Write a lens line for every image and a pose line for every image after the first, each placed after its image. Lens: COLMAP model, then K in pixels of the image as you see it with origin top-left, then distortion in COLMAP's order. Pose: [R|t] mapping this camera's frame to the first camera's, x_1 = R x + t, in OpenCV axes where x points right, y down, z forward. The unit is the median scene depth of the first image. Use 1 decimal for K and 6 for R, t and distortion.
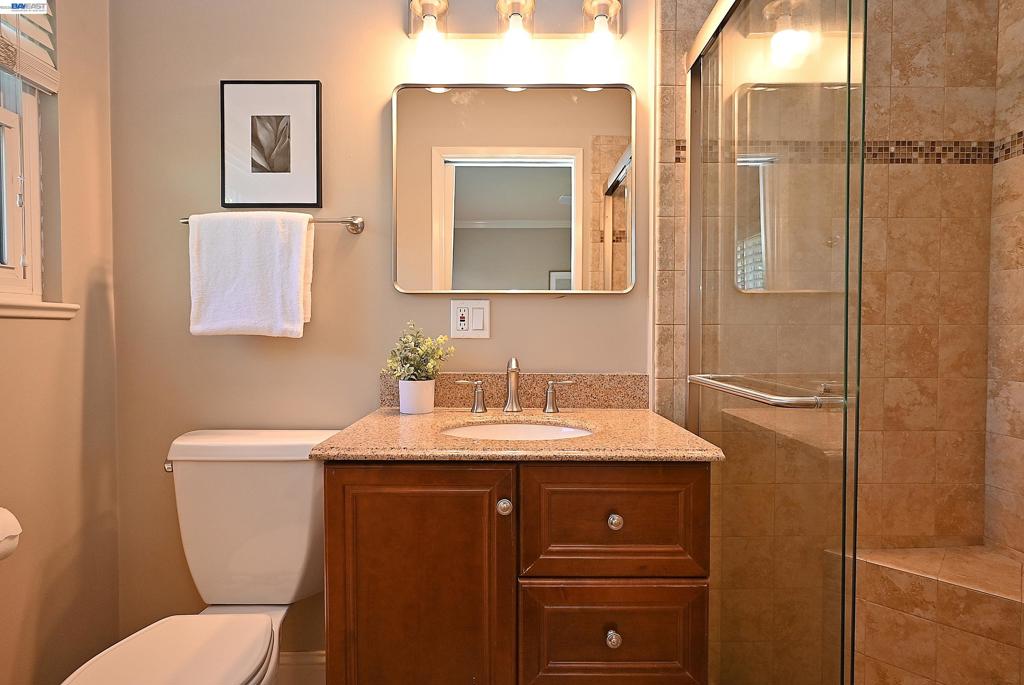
lens RADIAL K [[511.6, 0, 510.2], [0, 511.6, 344.4], [0, 0, 1]] dist [-0.007475, 0.000641]
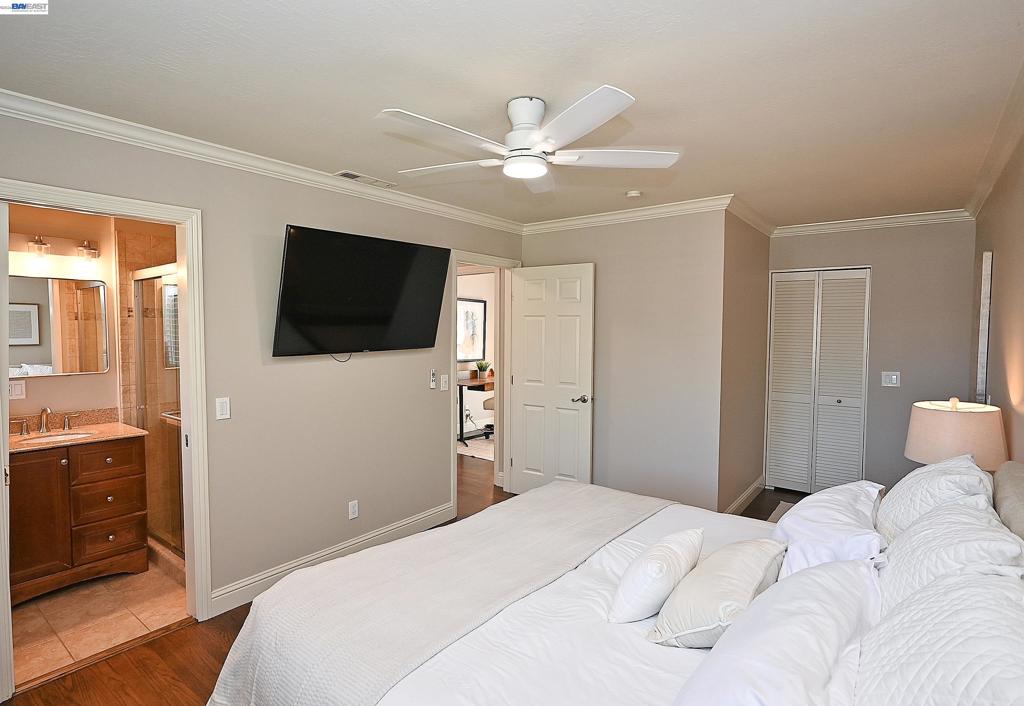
lens RADIAL K [[532.7, 0, 512.0], [0, 532.7, 353.0], [0, 0, 1]] dist [-0.007357, -0.001522]
pose [[0.605969, -0.038515, 0.794555, -0.570354], [0.015776, 0.999213, 0.036404, -0.255848], [-0.795332, -0.009524, 0.606100, -1.953374]]
